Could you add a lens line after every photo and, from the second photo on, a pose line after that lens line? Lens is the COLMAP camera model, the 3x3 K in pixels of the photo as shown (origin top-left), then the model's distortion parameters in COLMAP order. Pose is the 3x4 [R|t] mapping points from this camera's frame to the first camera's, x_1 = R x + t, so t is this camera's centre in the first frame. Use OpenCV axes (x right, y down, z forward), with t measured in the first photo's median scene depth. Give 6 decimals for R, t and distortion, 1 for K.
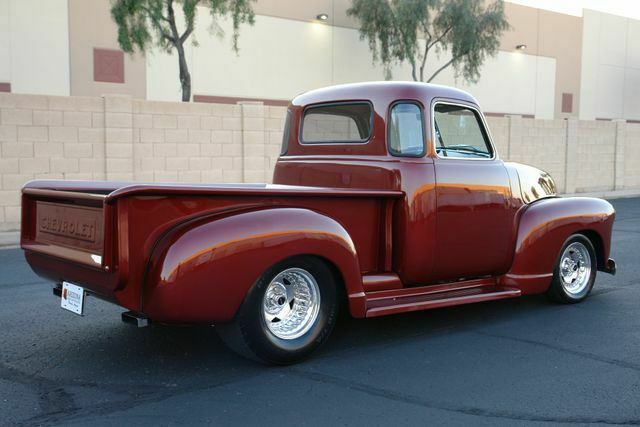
lens RADIAL K [[792.4, 0, 320.0], [0, 792.4, 213.5], [0, 0, 1]] dist [0.001491, 0.005445]
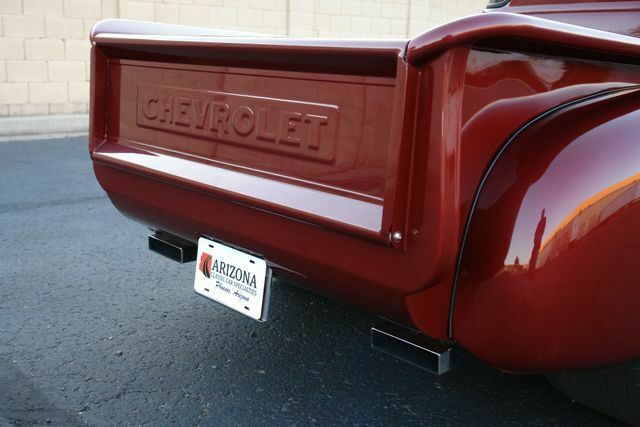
lens RADIAL K [[792.4, 0, 320.0], [0, 792.4, 213.5], [0, 0, 1]] dist [0.001491, 0.005445]
pose [[0.998205, 0.026789, 0.053559, -0.259281], [-0.033809, 0.990298, 0.134784, 0.006651], [-0.049428, -0.136353, 0.989426, 0.502343]]
